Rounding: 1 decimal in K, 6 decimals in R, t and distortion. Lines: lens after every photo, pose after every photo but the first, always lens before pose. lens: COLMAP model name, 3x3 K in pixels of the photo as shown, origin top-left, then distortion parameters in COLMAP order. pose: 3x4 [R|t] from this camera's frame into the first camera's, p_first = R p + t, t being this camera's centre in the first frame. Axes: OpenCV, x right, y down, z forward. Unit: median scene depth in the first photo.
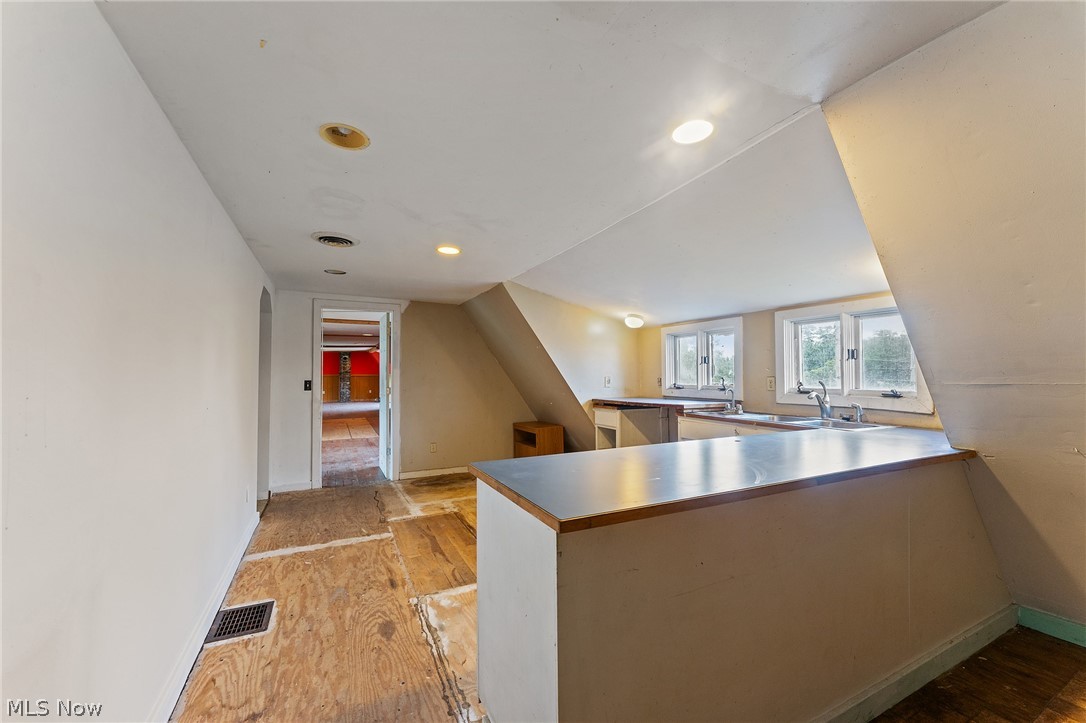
lens RADIAL K [[436.4, 0, 541.8], [0, 436.4, 365.3], [0, 0, 1]] dist [-0.000012, 0.000267]
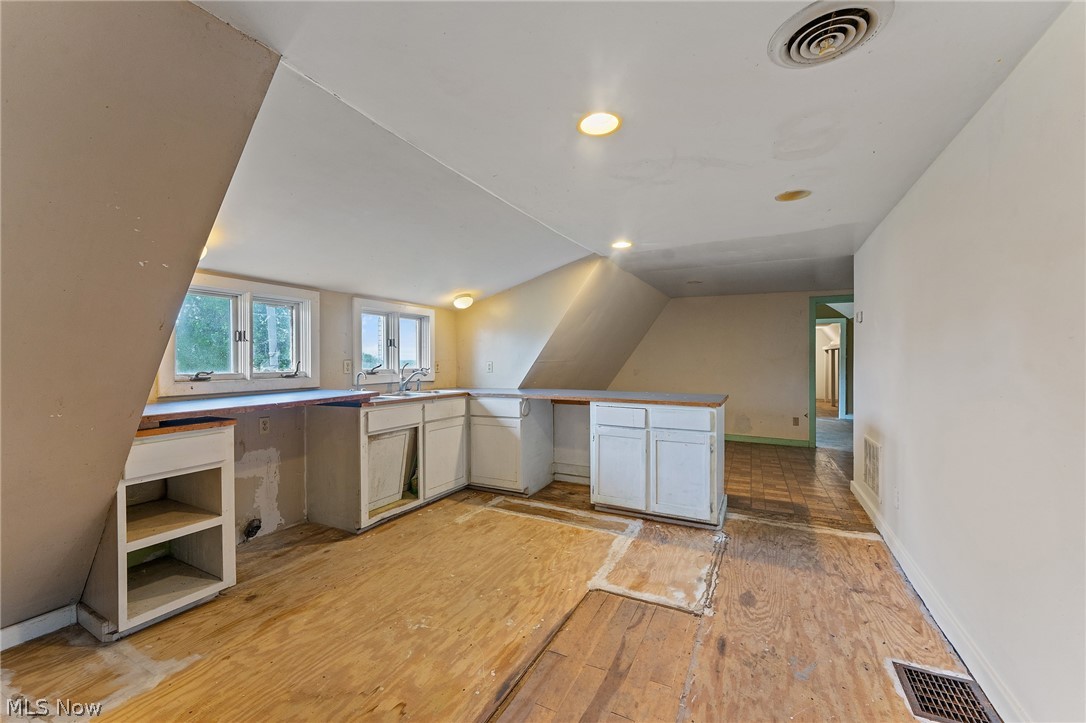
lens RADIAL K [[436.4, 0, 536.4], [0, 436.4, 361.1], [0, 0, 1]] dist [-0.000012, 0.000267]
pose [[-0.593778, 0.001301, 0.804628, -0.827813], [-0.011624, 0.999880, -0.010194, 0.052399], [-0.804545, -0.015406, -0.593692, 1.884292]]
